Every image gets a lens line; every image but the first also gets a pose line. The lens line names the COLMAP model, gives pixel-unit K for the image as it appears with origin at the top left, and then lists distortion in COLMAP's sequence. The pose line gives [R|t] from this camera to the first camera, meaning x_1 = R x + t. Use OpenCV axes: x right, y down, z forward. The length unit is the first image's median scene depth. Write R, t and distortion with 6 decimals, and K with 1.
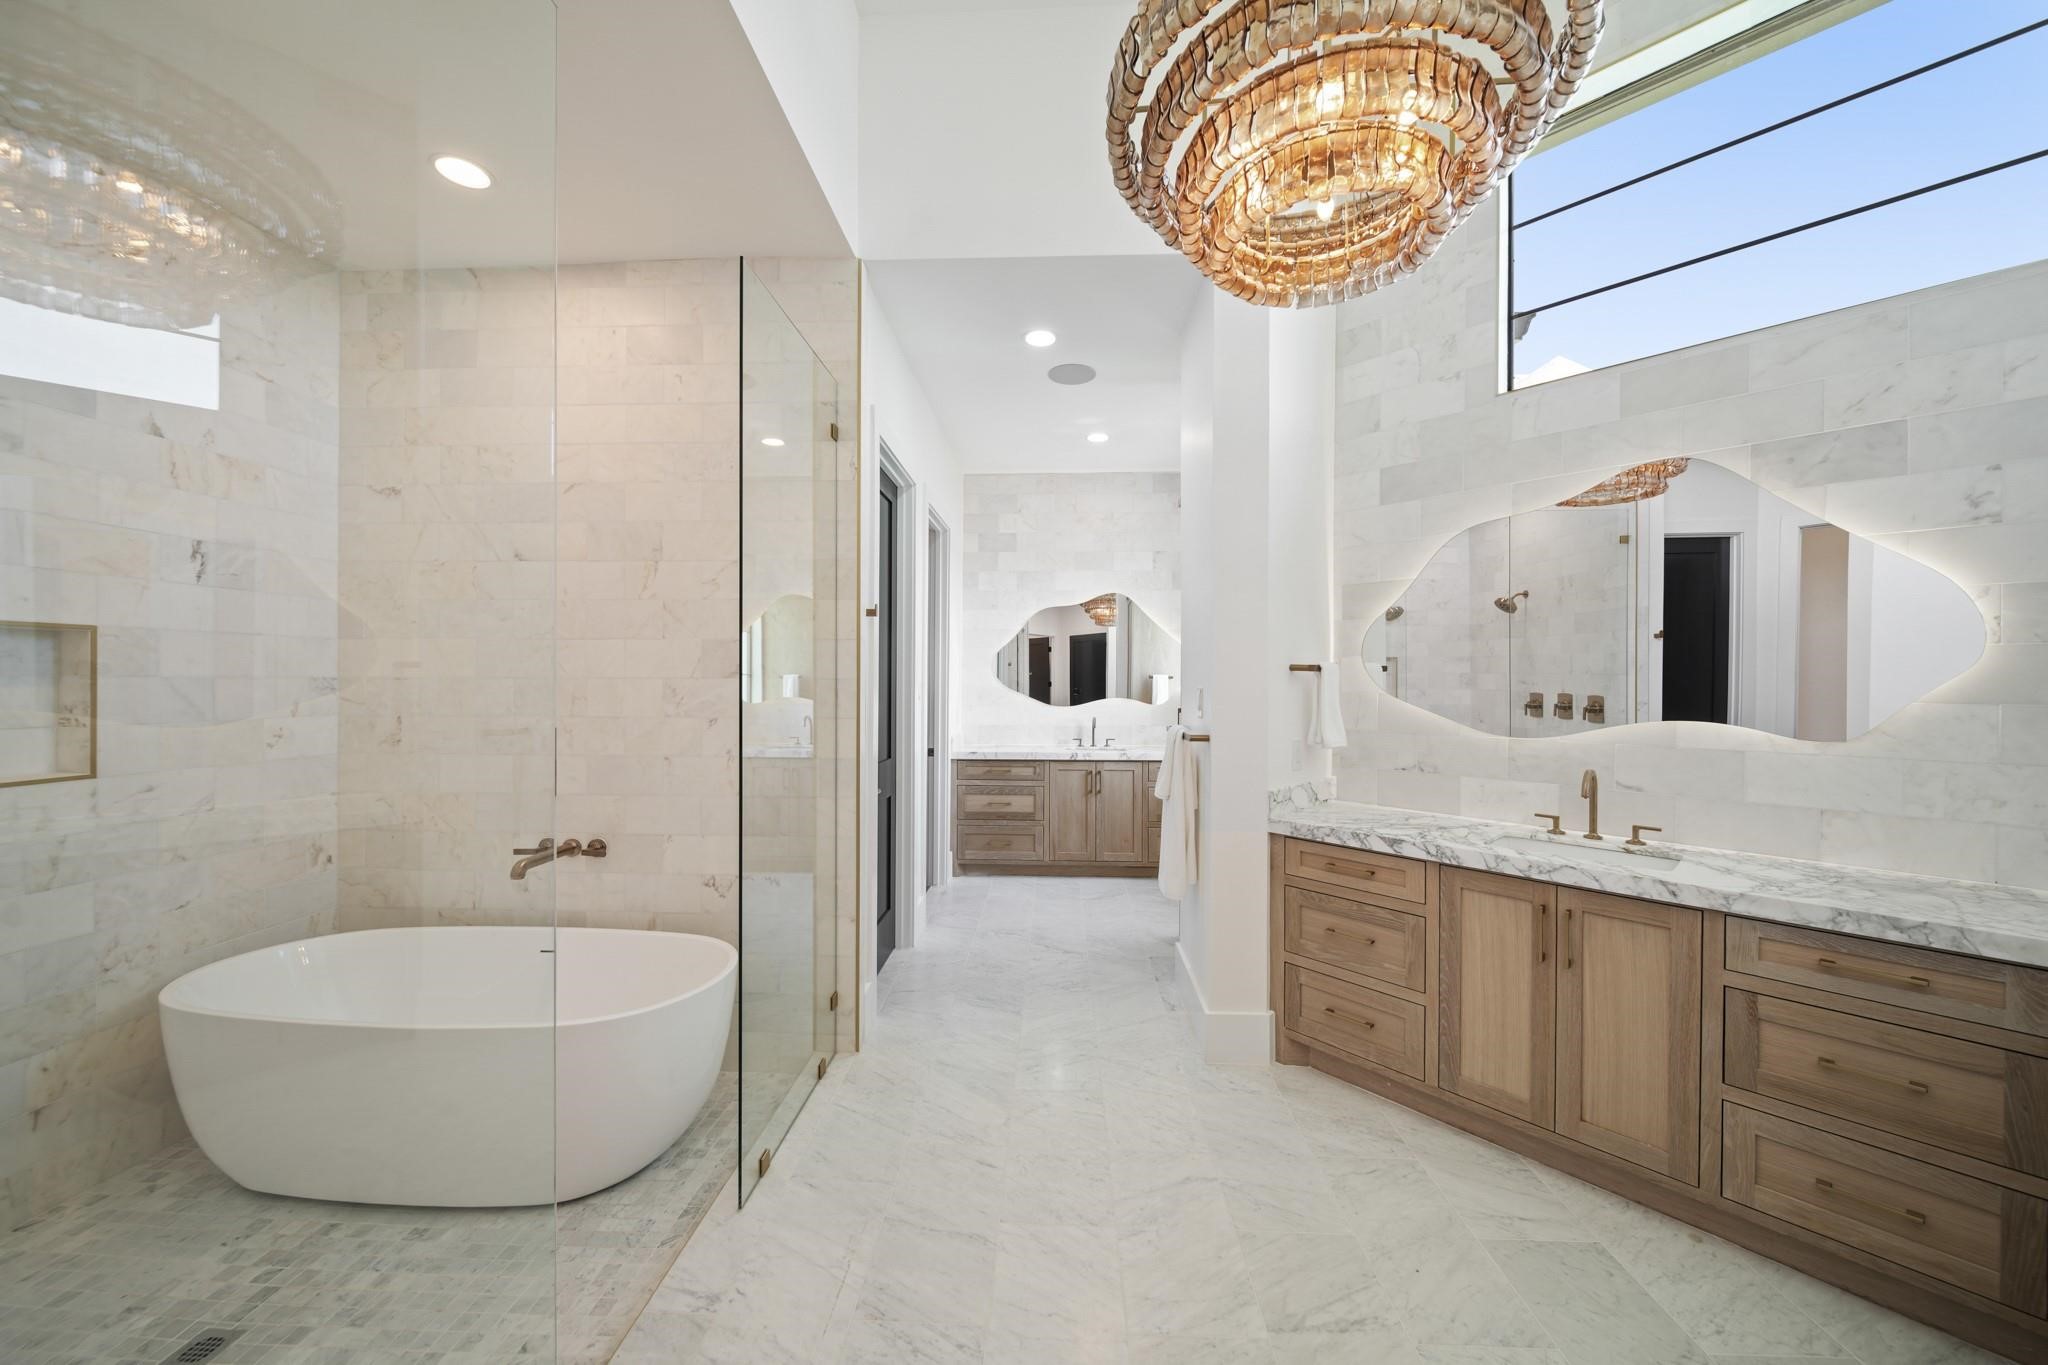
lens RADIAL K [[722.3, 0, 1017.8], [0, 722.3, 678.2], [0, 0, 1]] dist [-0.002369, -0.000491]
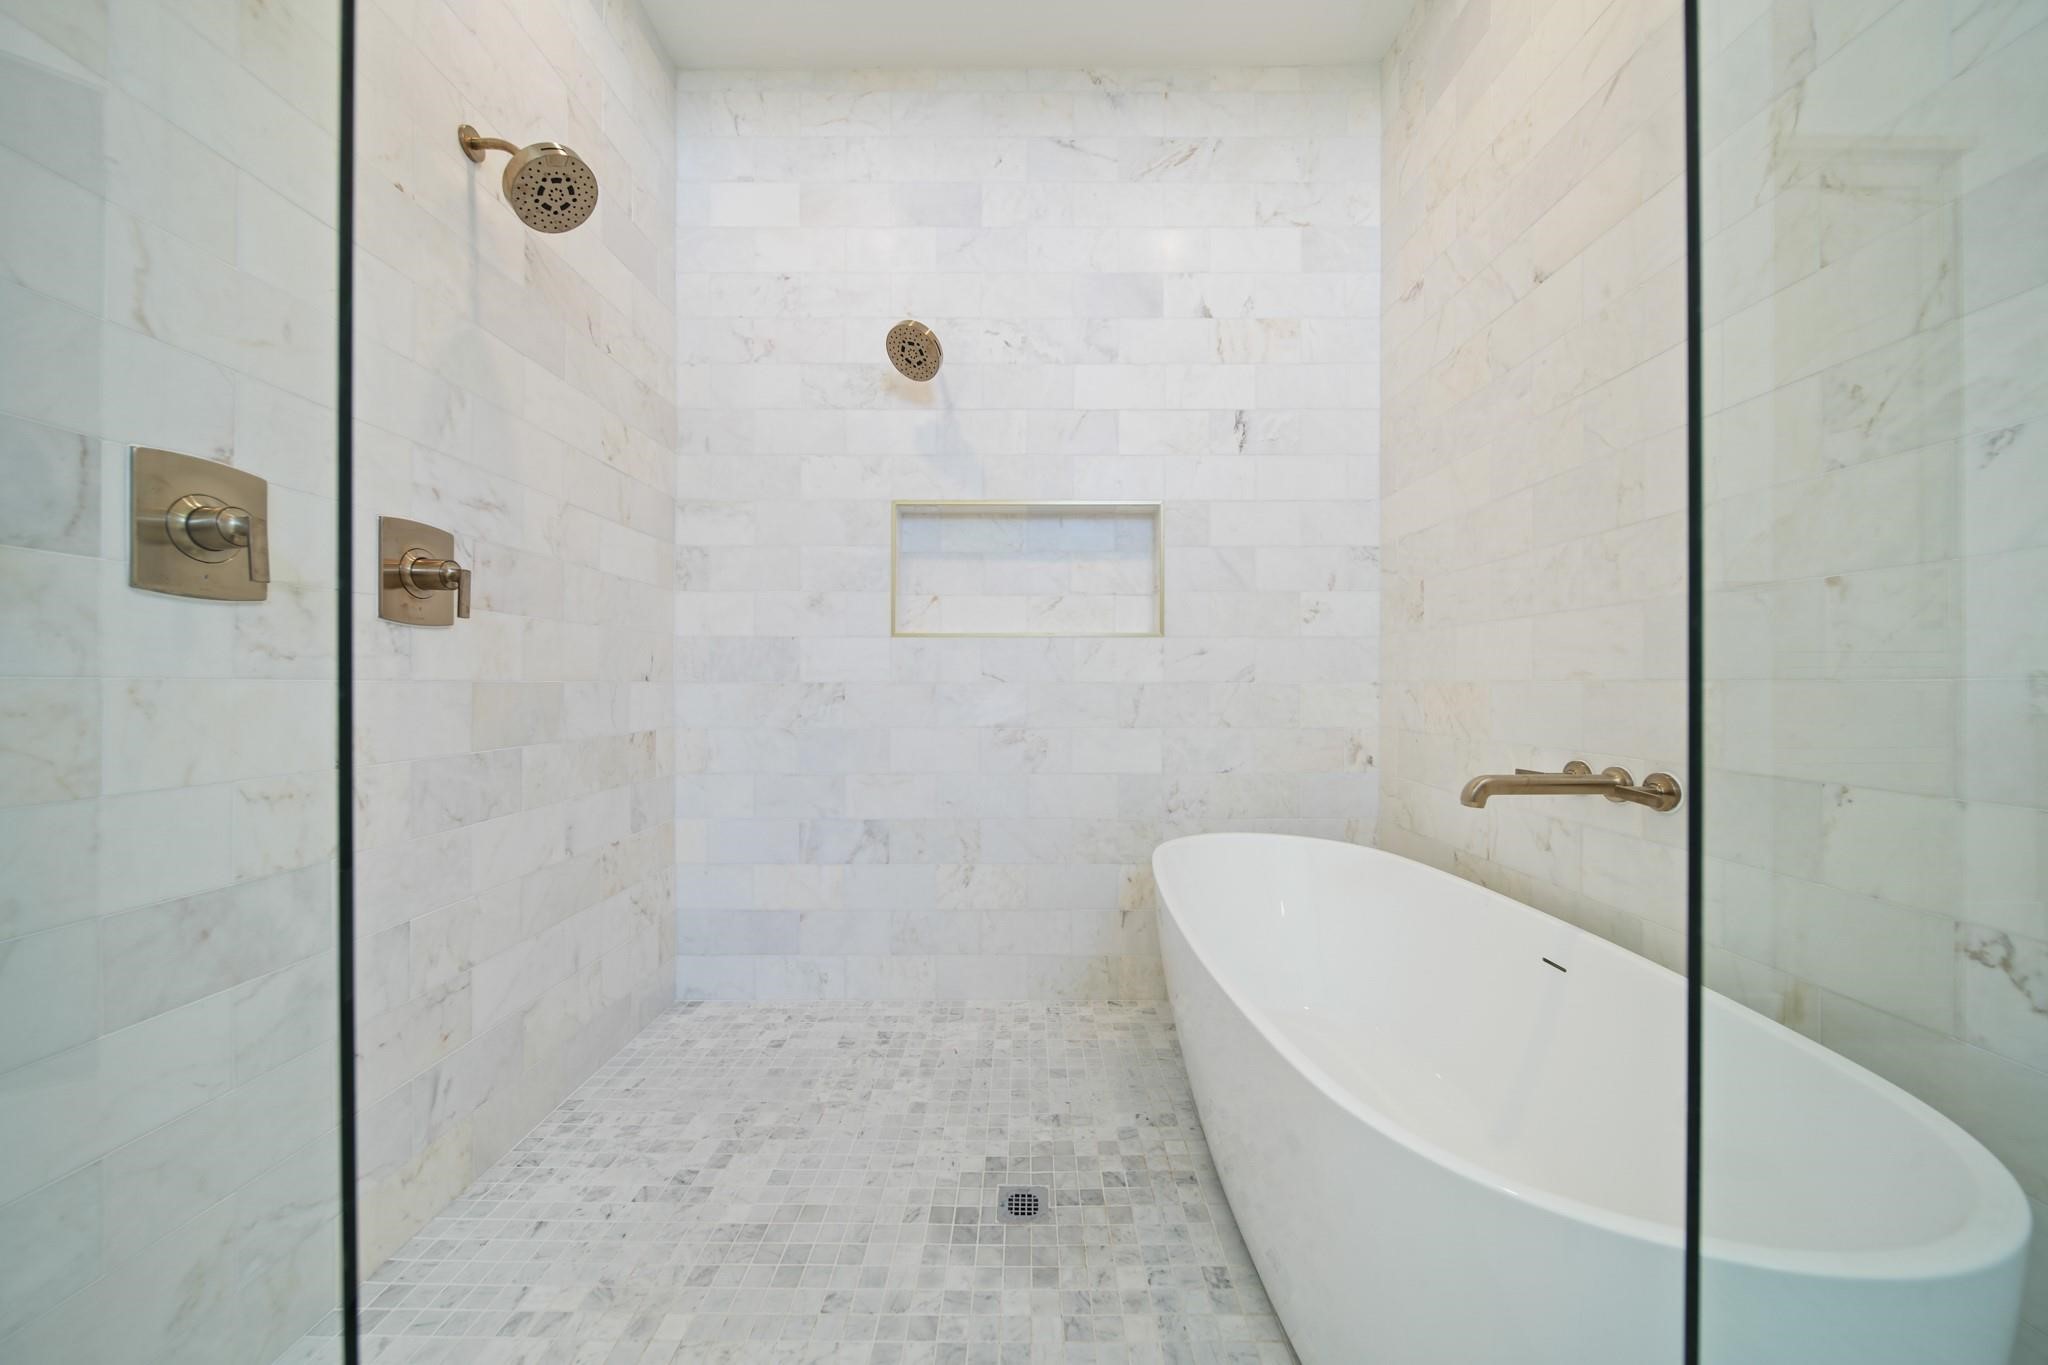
lens RADIAL K [[722.3, 0, 1015.9], [0, 722.3, 680.3], [0, 0, 1]] dist [-0.002369, -0.000491]
pose [[0.056089, -0.003190, -0.998421, -0.158382], [0.001137, 0.999994, -0.003131, 0.192355], [0.998425, -0.000959, 0.056092, 0.647835]]
